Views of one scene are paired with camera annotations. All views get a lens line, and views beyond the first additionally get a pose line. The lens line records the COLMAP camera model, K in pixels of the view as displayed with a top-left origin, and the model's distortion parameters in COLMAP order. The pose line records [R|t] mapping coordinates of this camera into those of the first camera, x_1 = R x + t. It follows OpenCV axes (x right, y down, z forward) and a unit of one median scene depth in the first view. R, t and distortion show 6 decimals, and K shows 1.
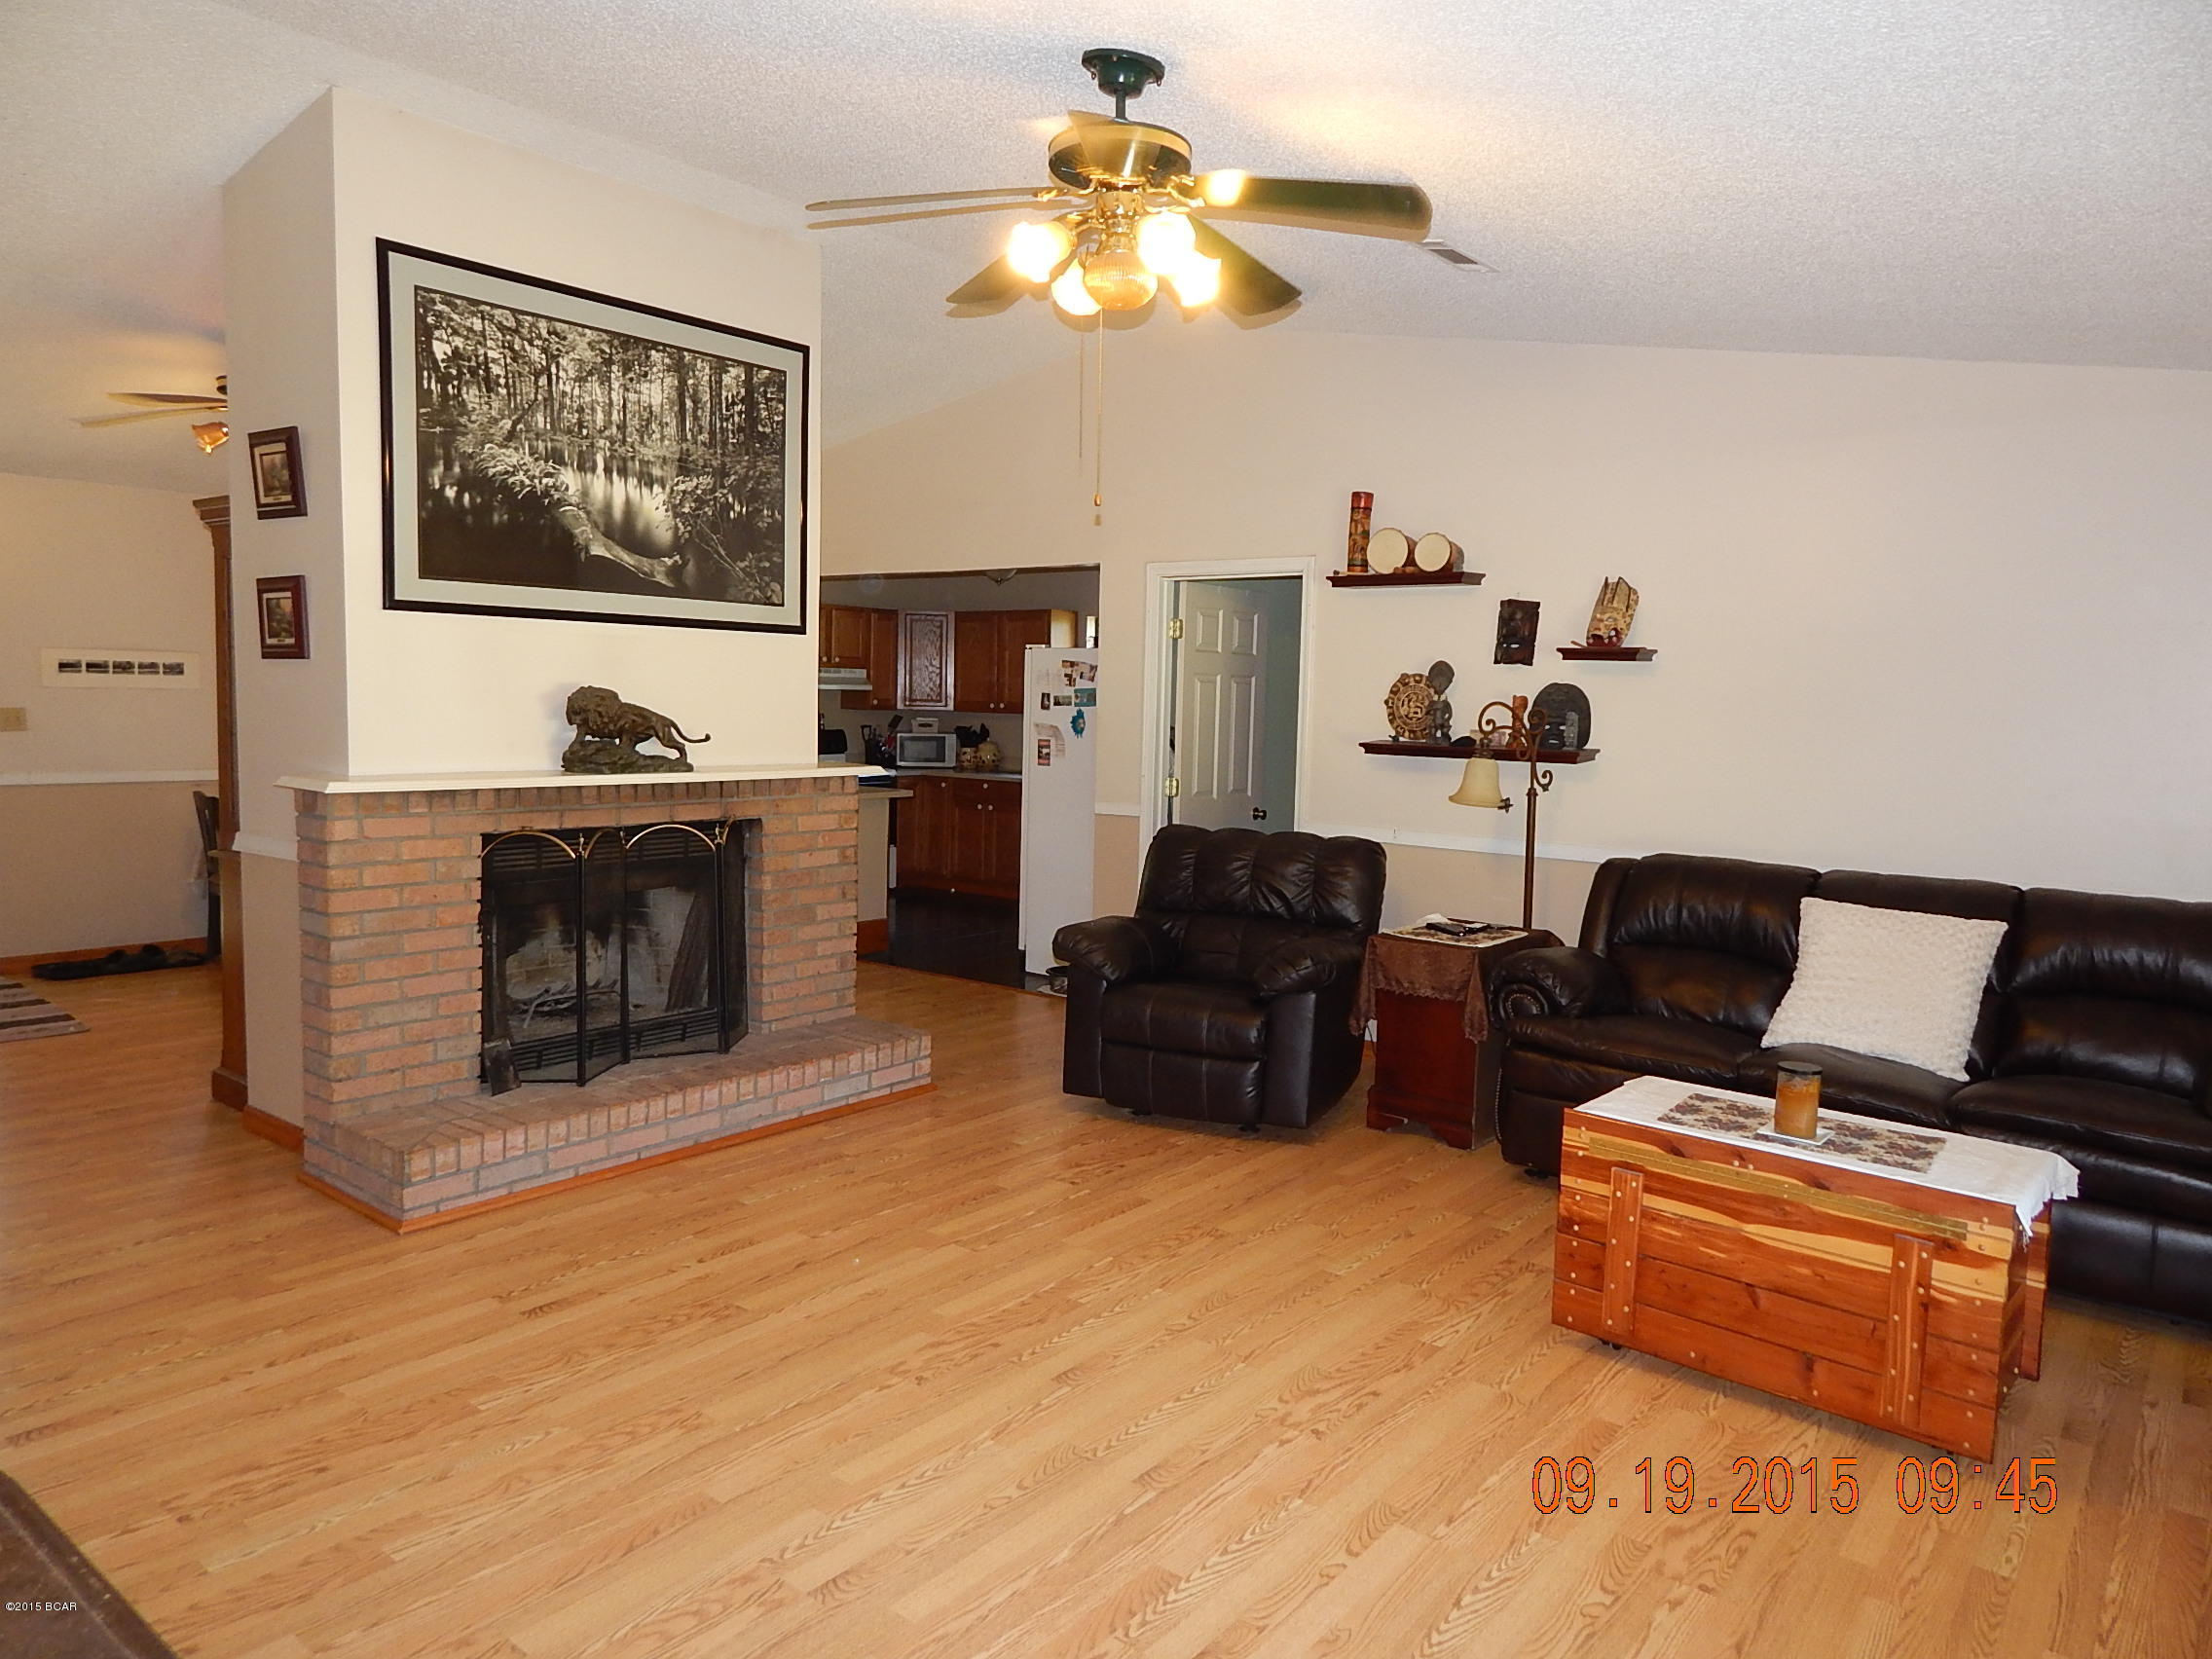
lens RADIAL K [[1462.7, 0, 1116.1], [0, 1462.7, 816.2], [0, 0, 1]] dist [0.014105, -0.015628]
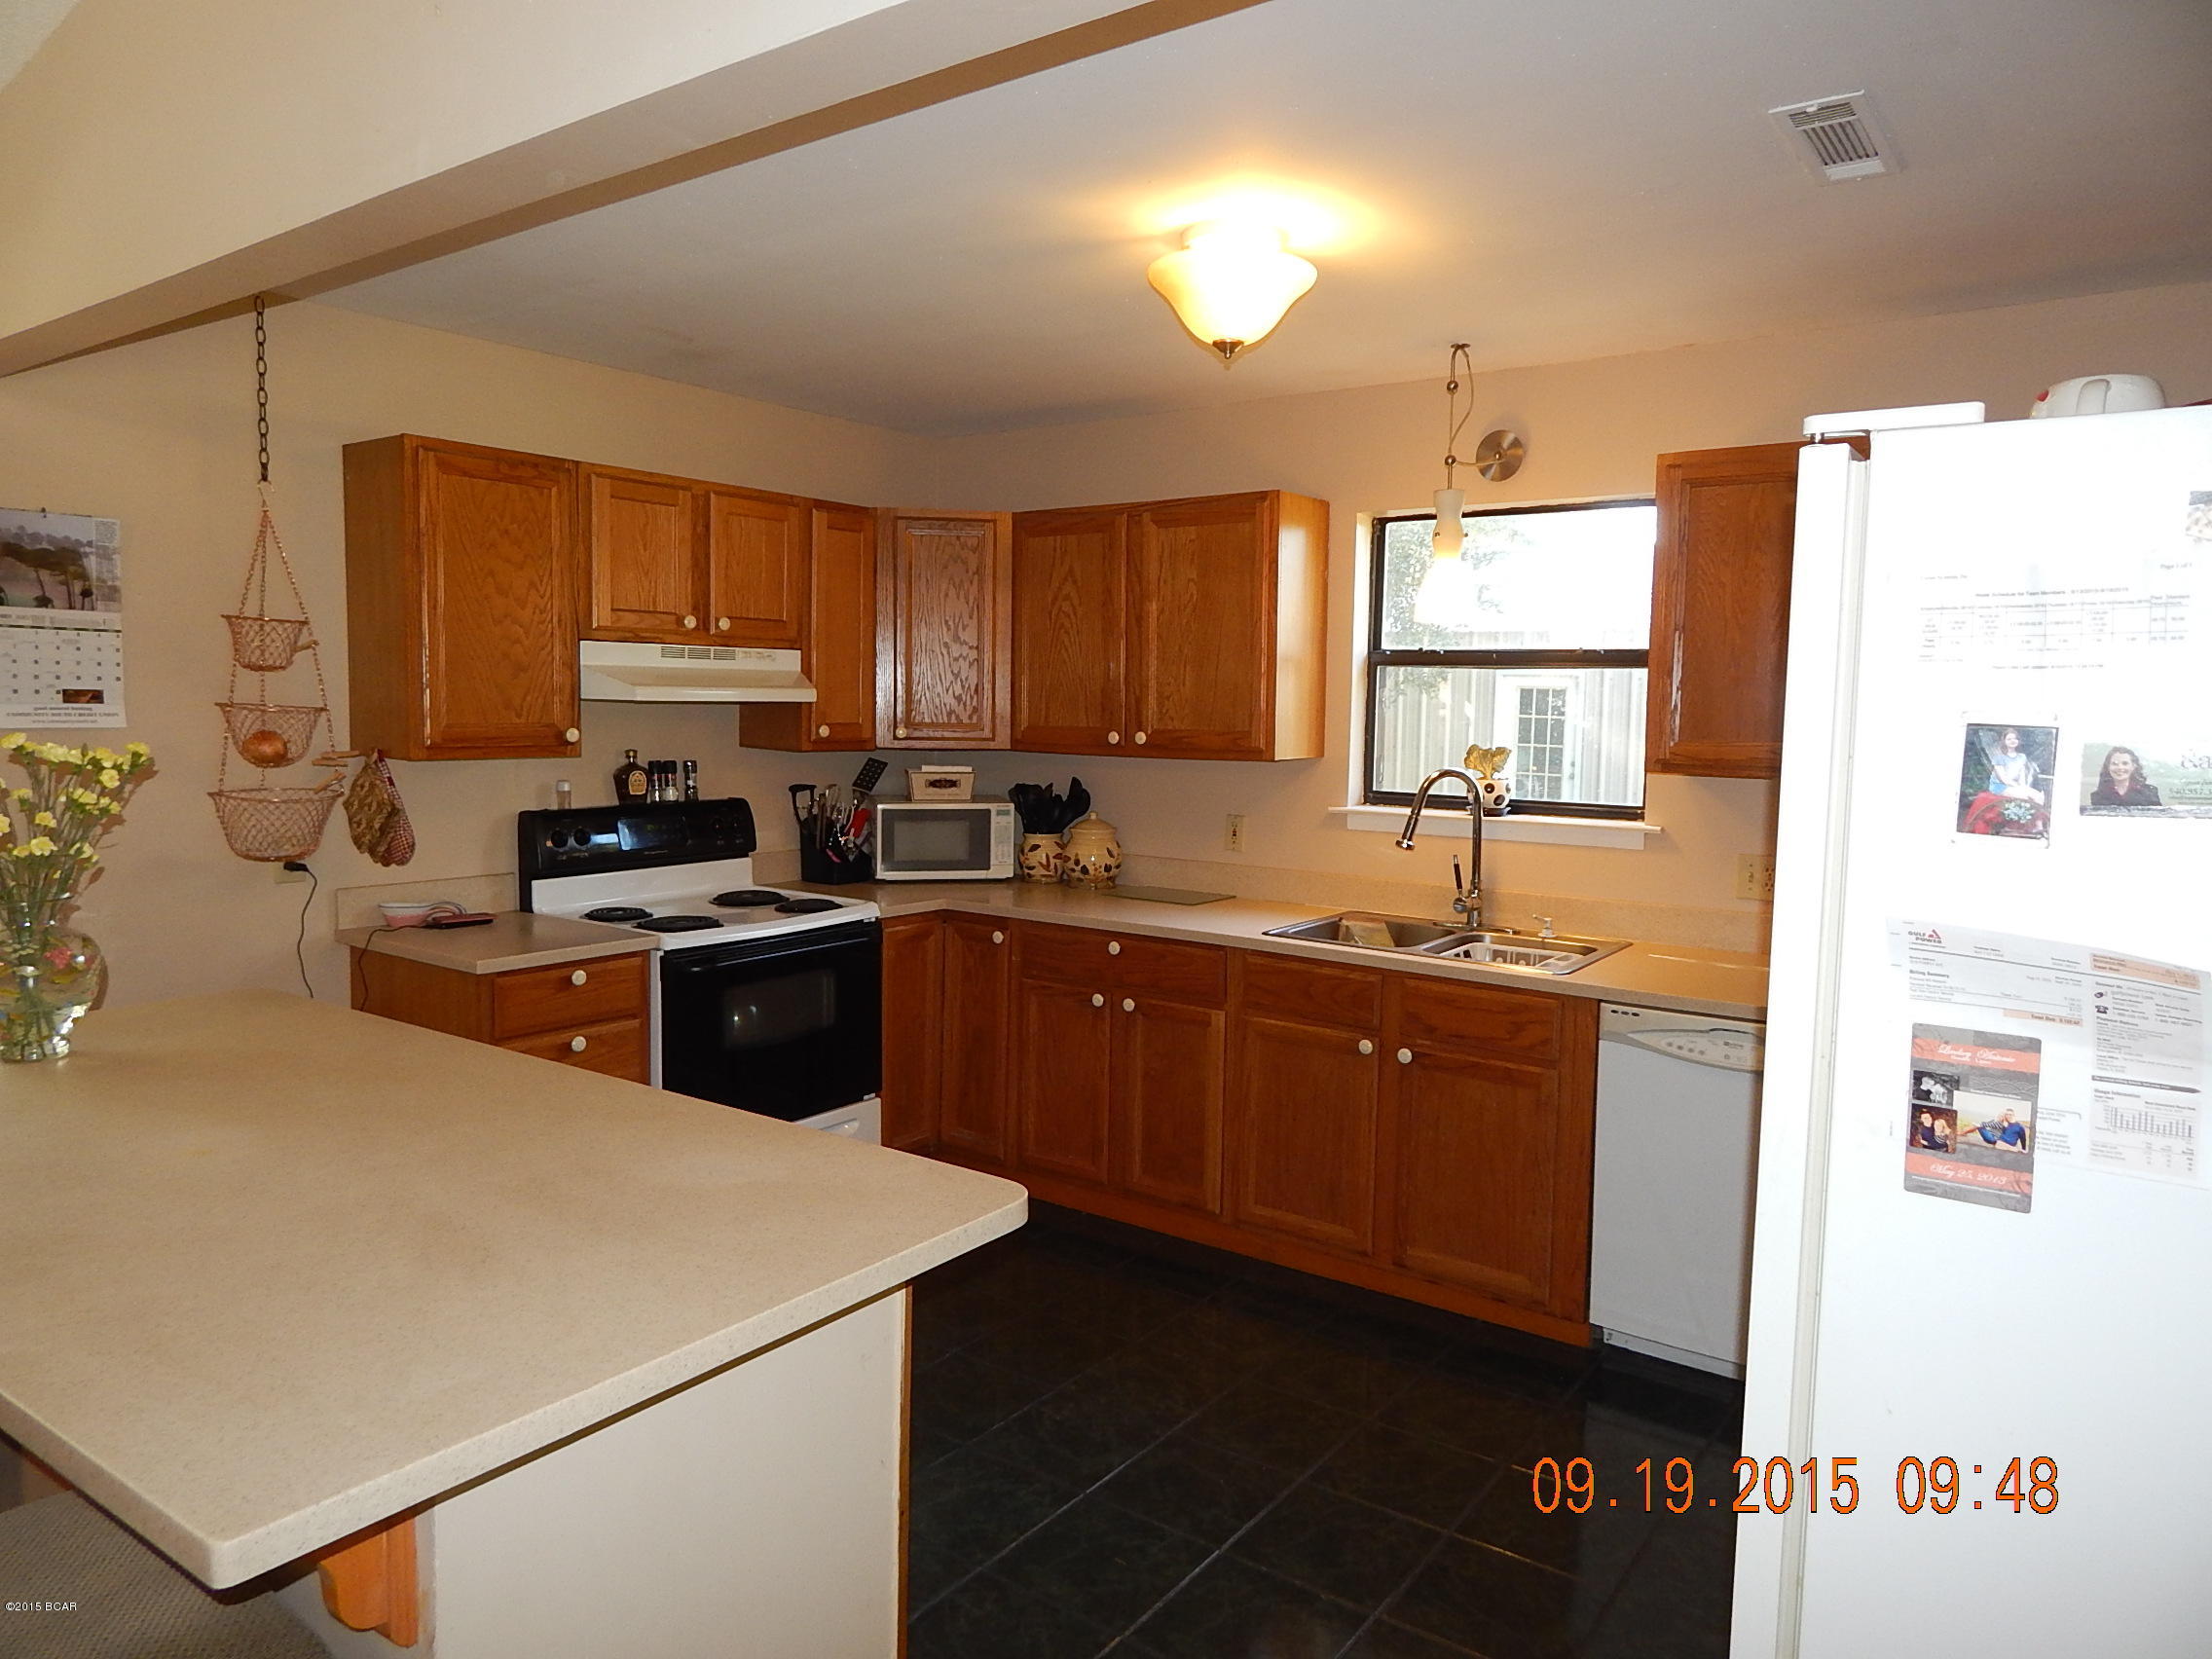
lens RADIAL K [[1462.7, 0, 1121.6], [0, 1462.7, 814.2], [0, 0, 1]] dist [0.014105, -0.015628]
pose [[0.999071, -0.009452, 0.042049, -0.099057], [0.009694, 0.999938, -0.005554, -0.051860], [-0.041994, 0.005956, 0.999100, 0.590662]]
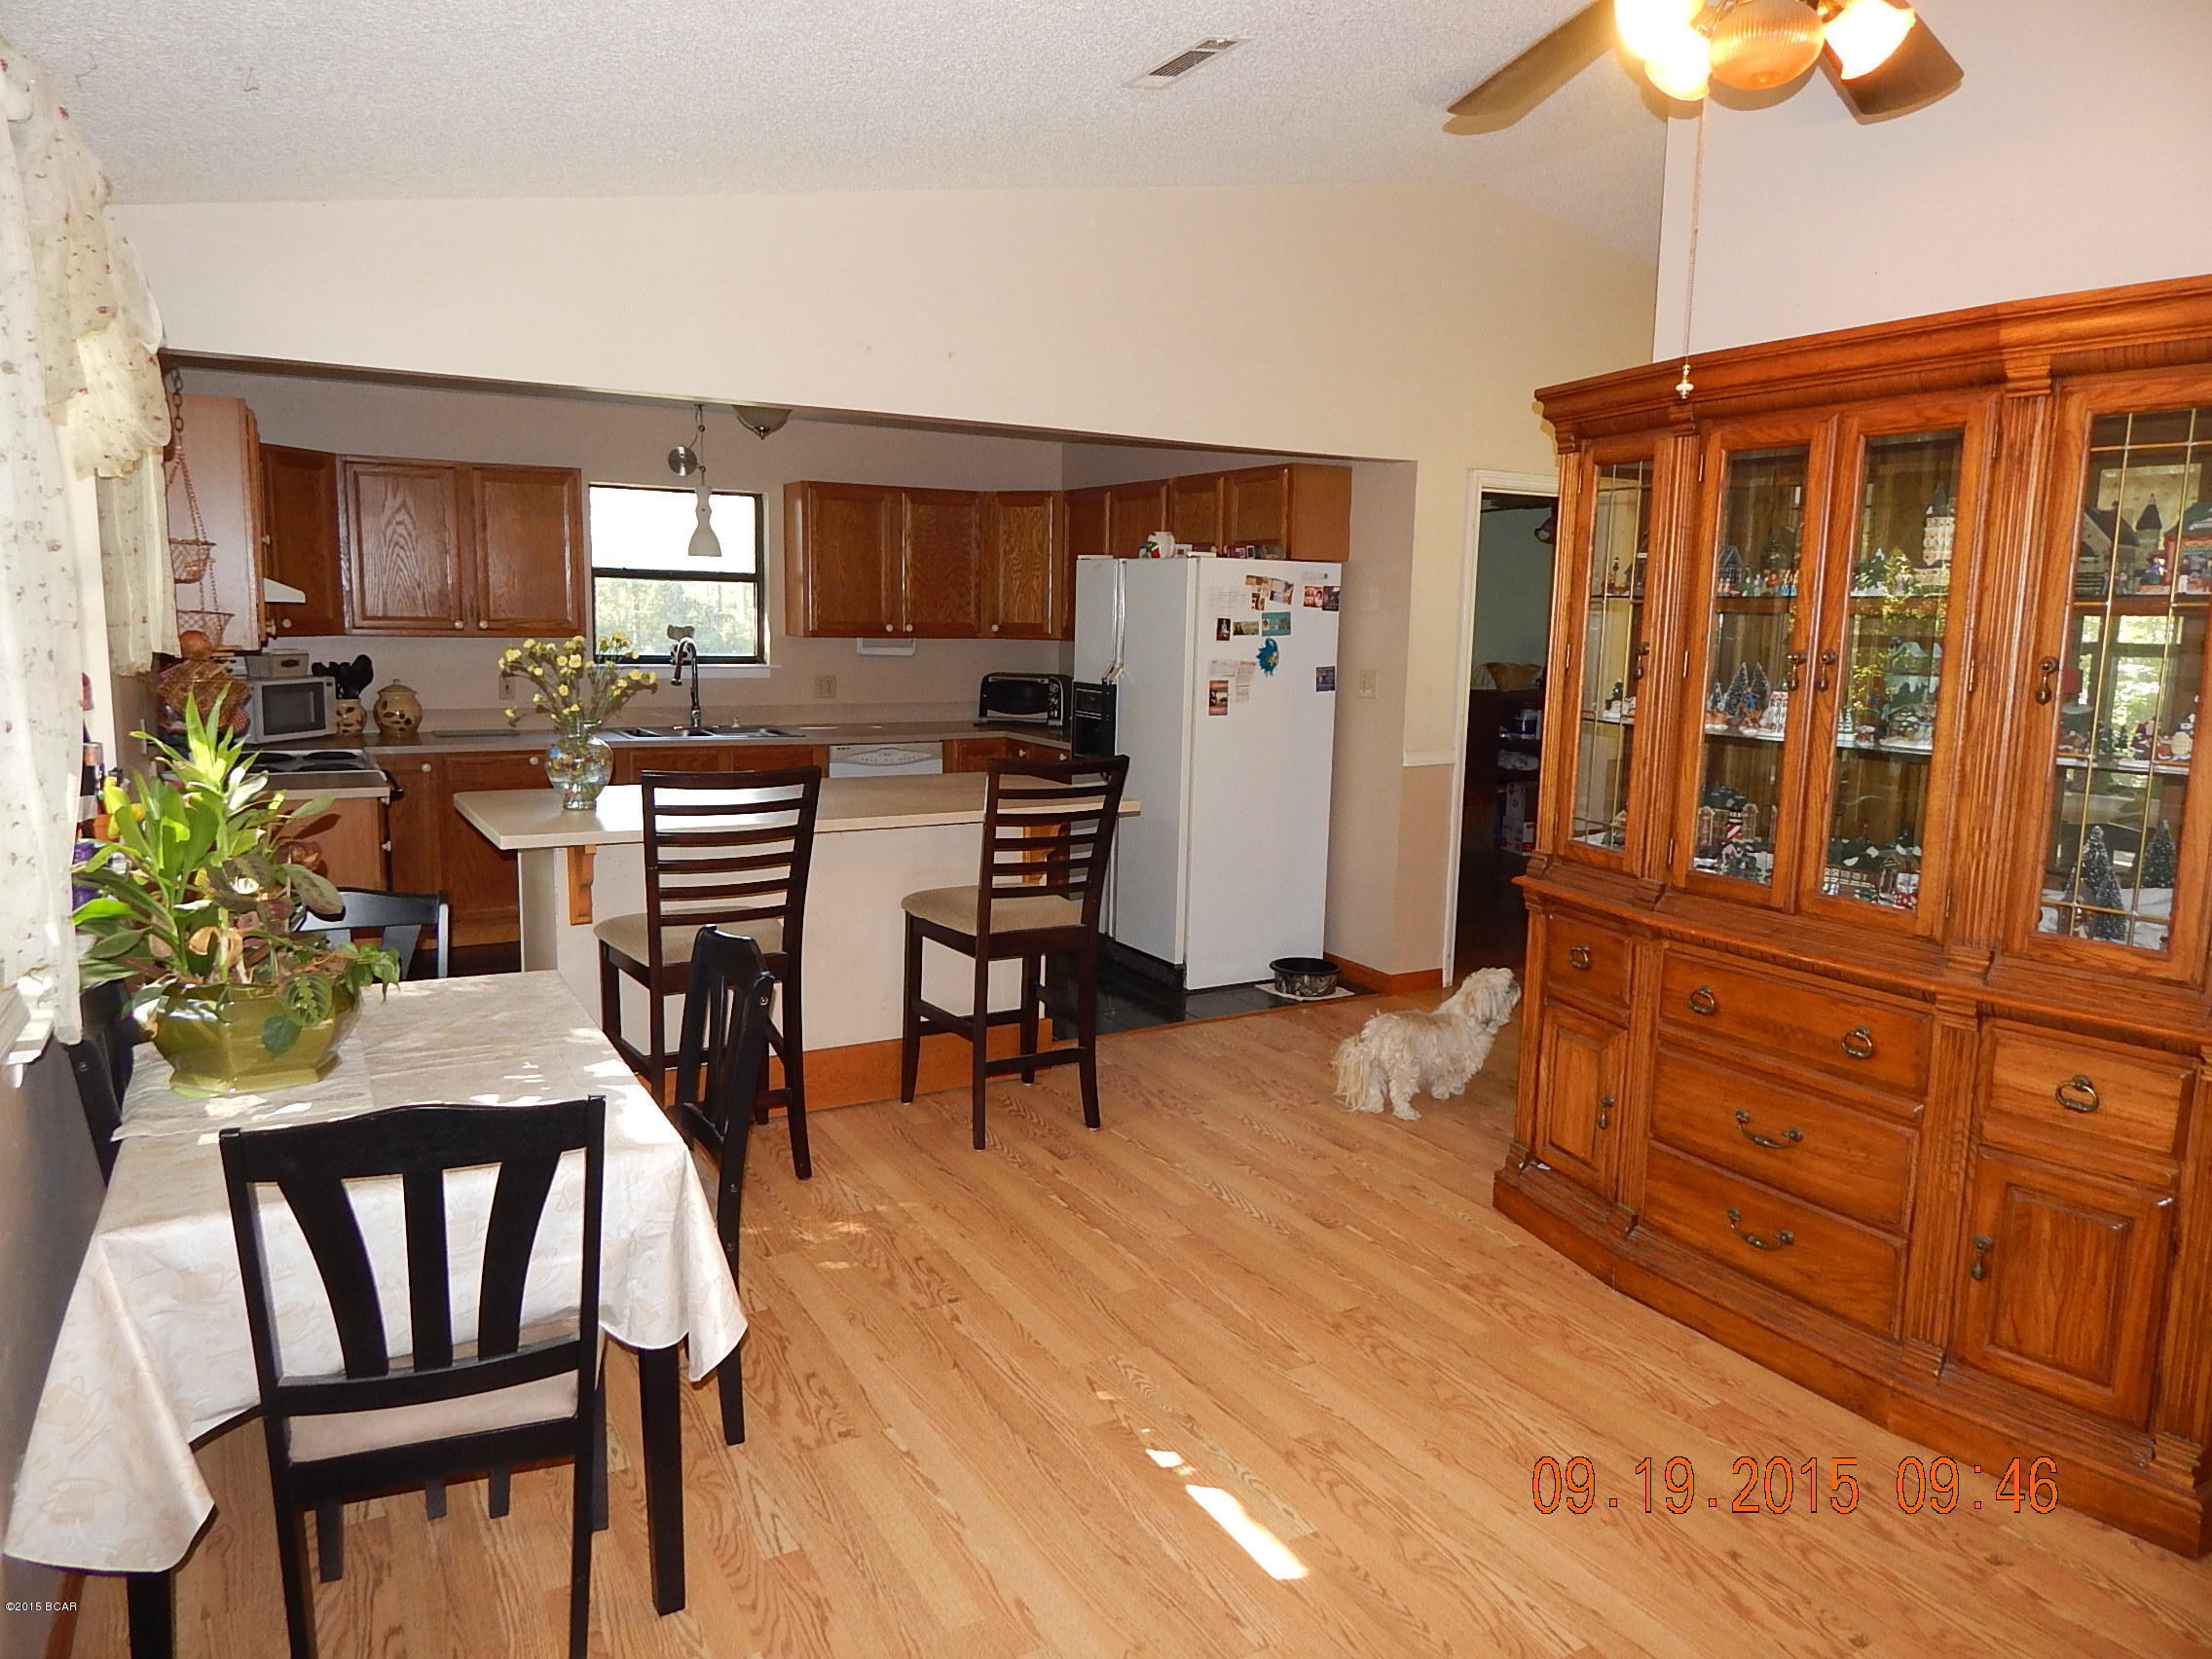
lens RADIAL K [[1462.7, 0, 1100.4], [0, 1462.7, 834.3], [0, 0, 1]] dist [0.014105, -0.015628]
pose [[0.352043, -0.154556, 0.923135, -0.538095], [0.064323, 0.987936, 0.140875, -0.058376], [-0.933771, 0.009785, 0.357737, 0.546326]]
